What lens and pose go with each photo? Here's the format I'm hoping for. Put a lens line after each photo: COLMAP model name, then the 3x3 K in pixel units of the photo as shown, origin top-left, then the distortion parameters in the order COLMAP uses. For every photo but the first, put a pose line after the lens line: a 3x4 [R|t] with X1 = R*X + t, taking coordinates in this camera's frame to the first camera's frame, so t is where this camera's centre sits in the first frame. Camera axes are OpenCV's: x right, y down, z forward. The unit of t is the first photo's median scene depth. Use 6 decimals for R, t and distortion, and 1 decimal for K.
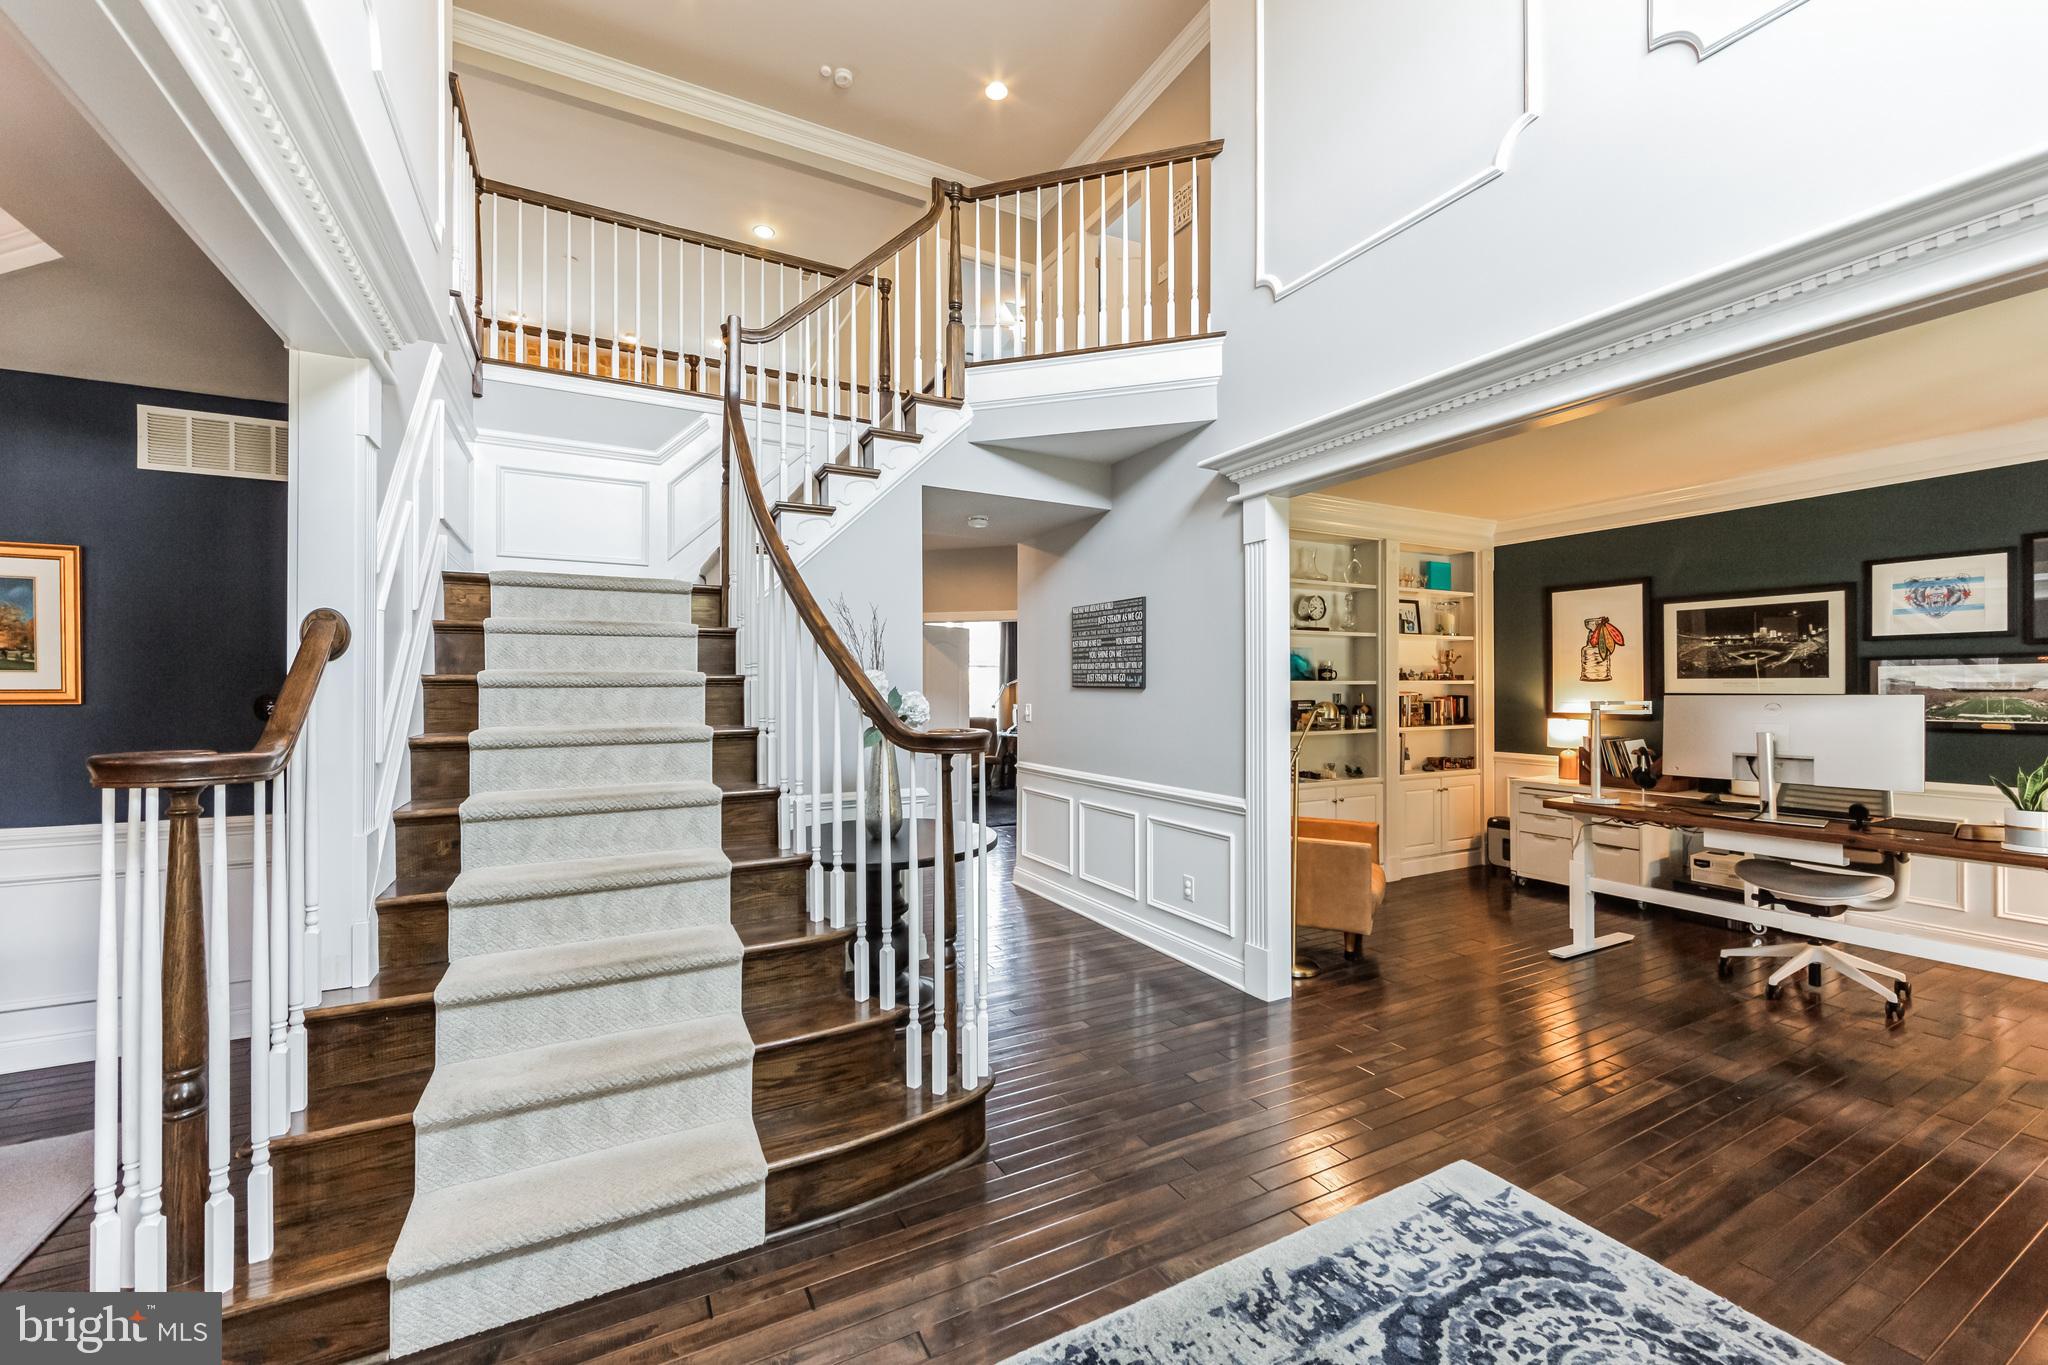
lens RADIAL K [[816.4, 0, 1021.7], [0, 816.4, 683.2], [0, 0, 1]] dist [-0.001904, -0.000512]
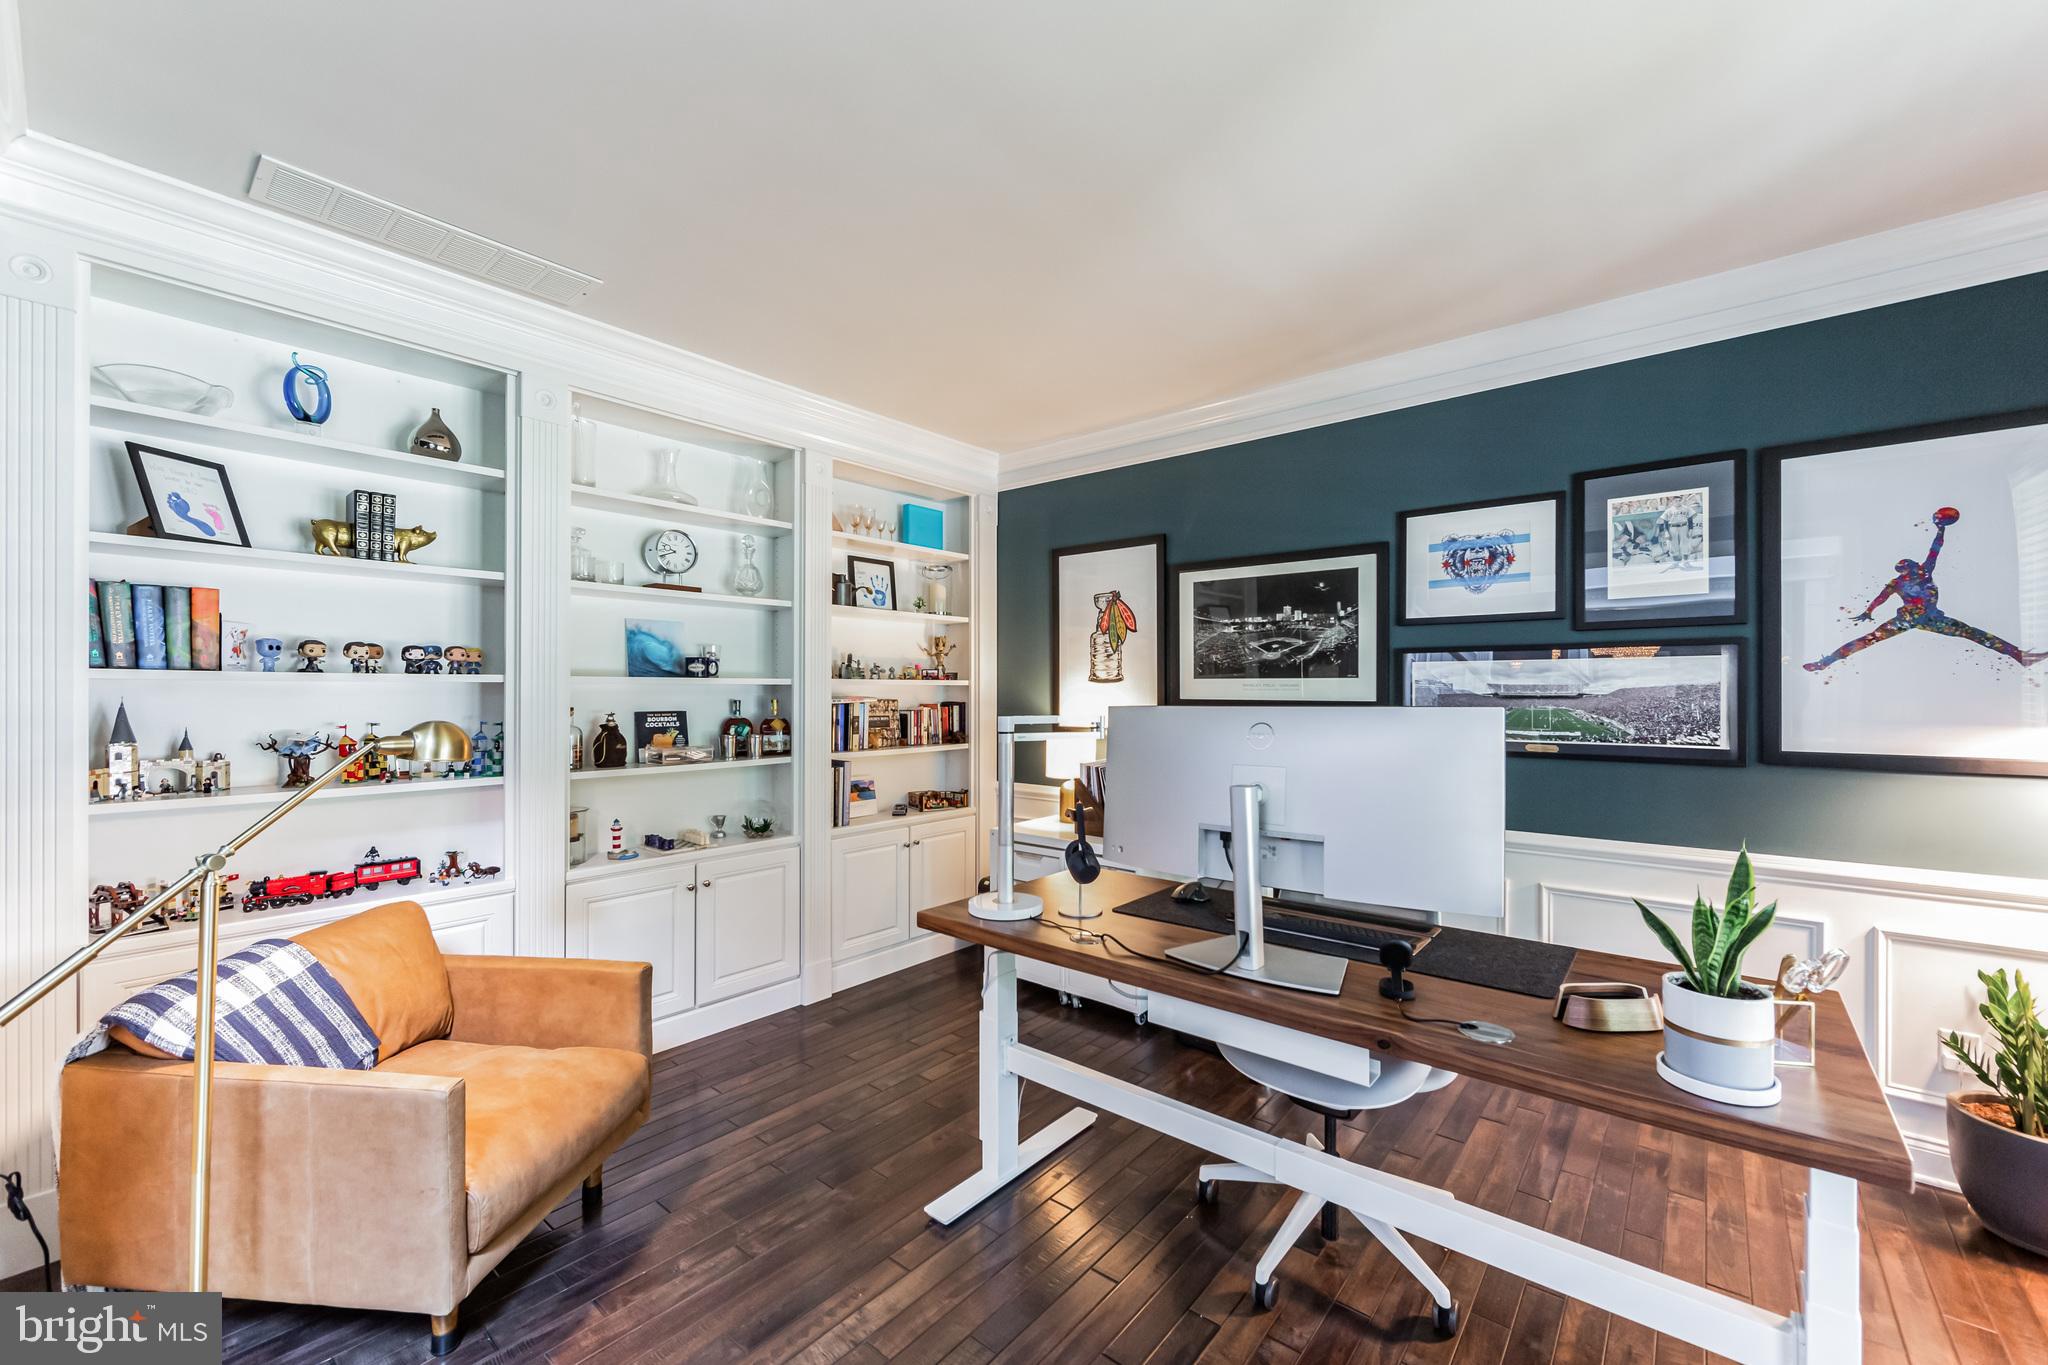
lens RADIAL K [[816.4, 0, 1032.2], [0, 816.4, 689.2], [0, 0, 1]] dist [-0.001904, -0.000512]
pose [[0.924946, 0.003971, 0.380078, 0.374027], [-0.005615, 0.999979, 0.003217, 0.001764], [-0.380057, -0.005110, 0.924949, 0.367888]]
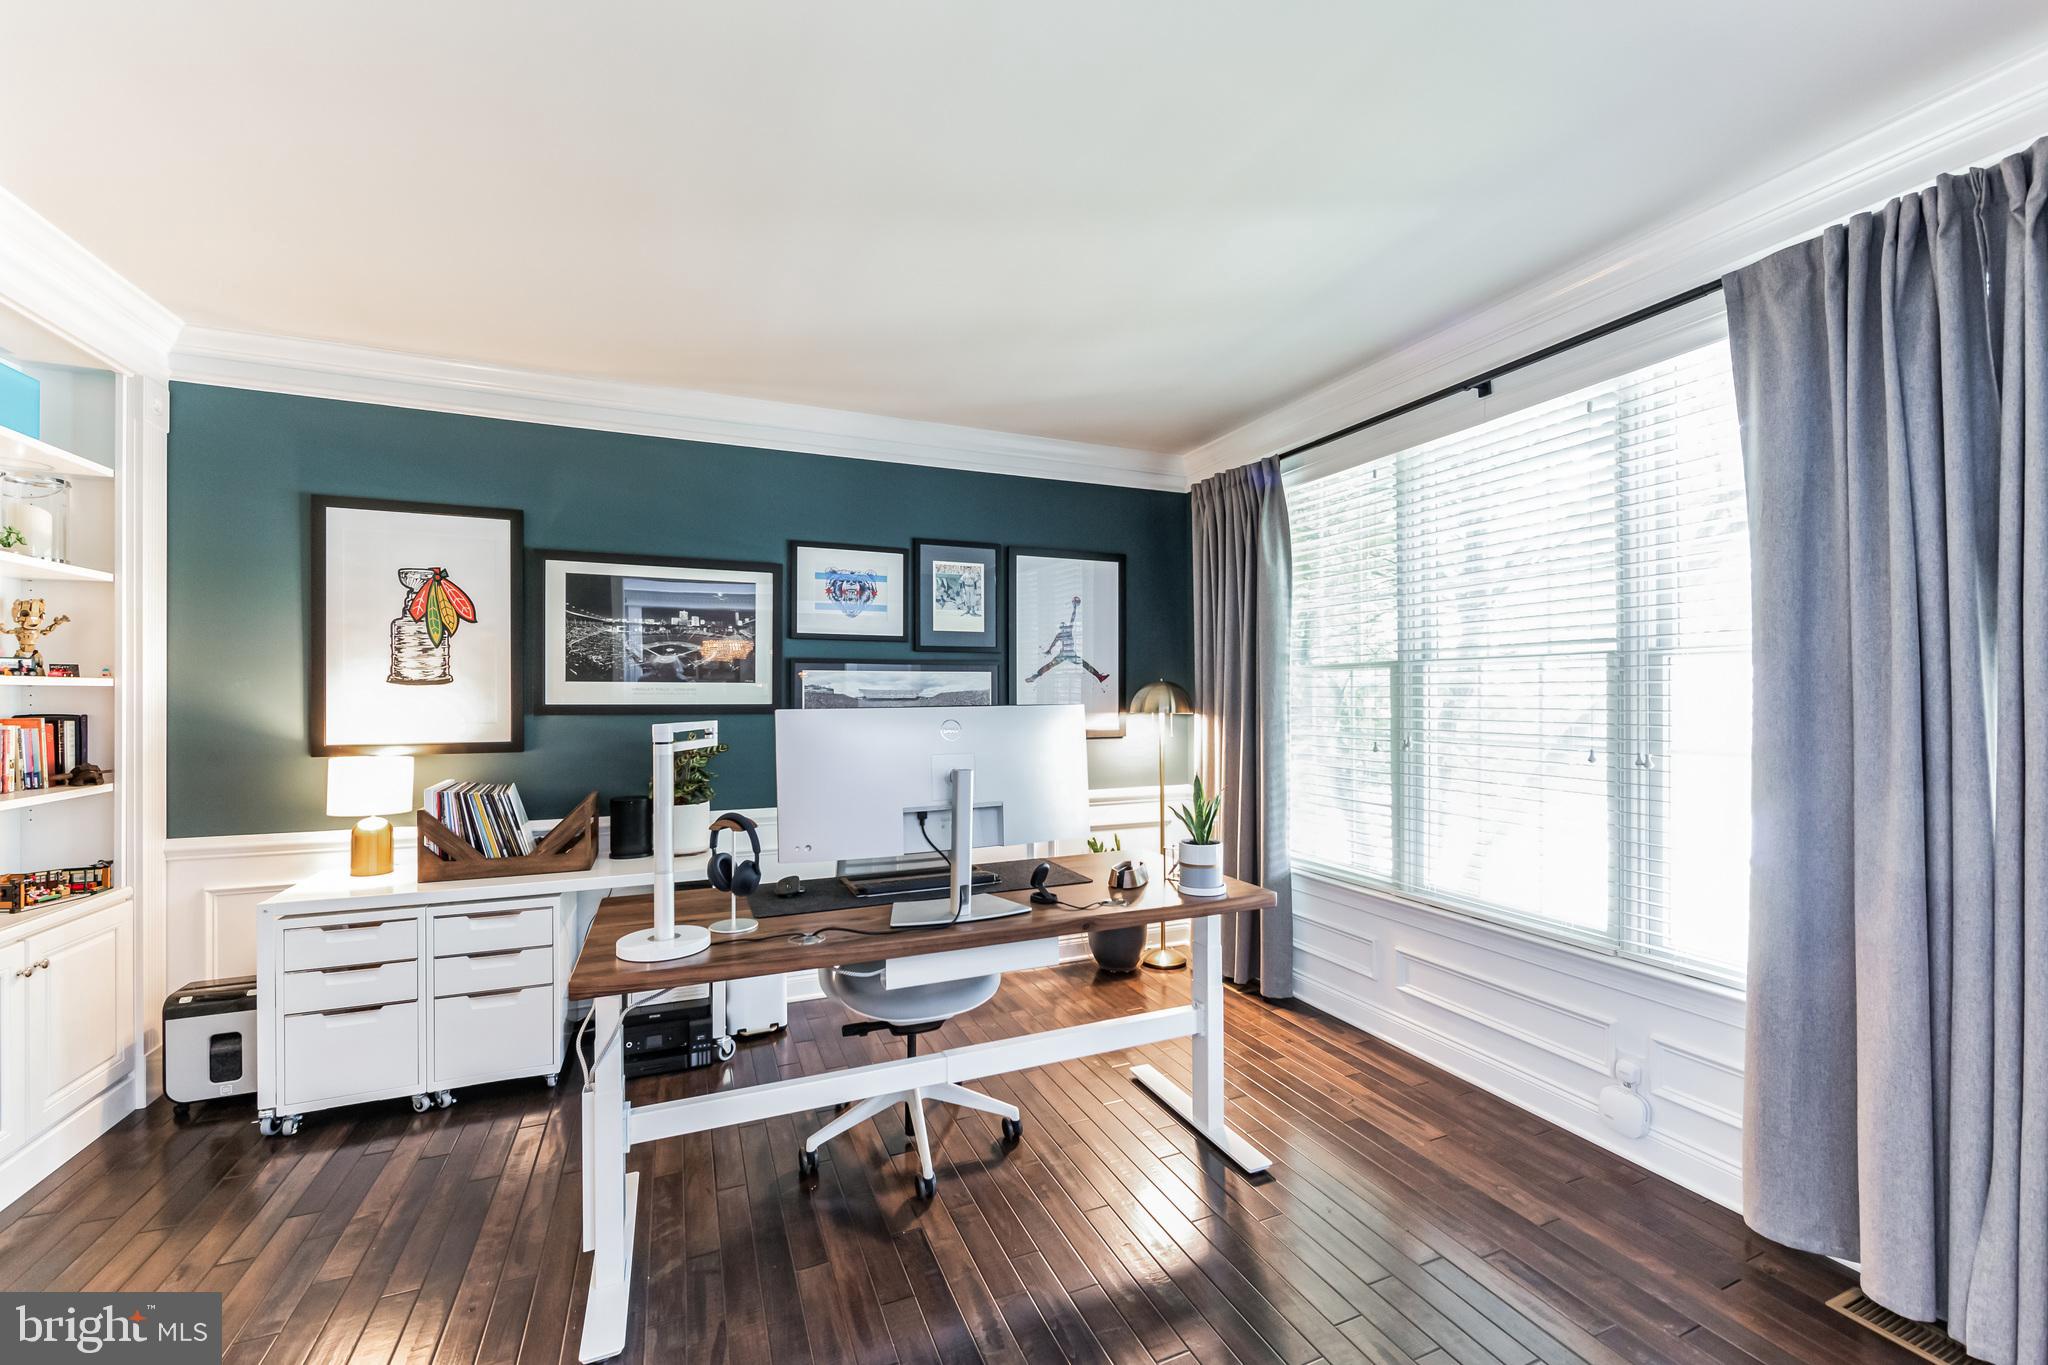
lens RADIAL K [[816.4, 0, 1024.1], [0, 816.4, 691.8], [0, 0, 1]] dist [-0.001904, -0.000512]
pose [[0.082791, 0.007831, 0.996536, 0.193826], [-0.005069, 0.999960, -0.007436, 0.004717], [-0.996554, -0.004435, 0.082827, 0.549678]]
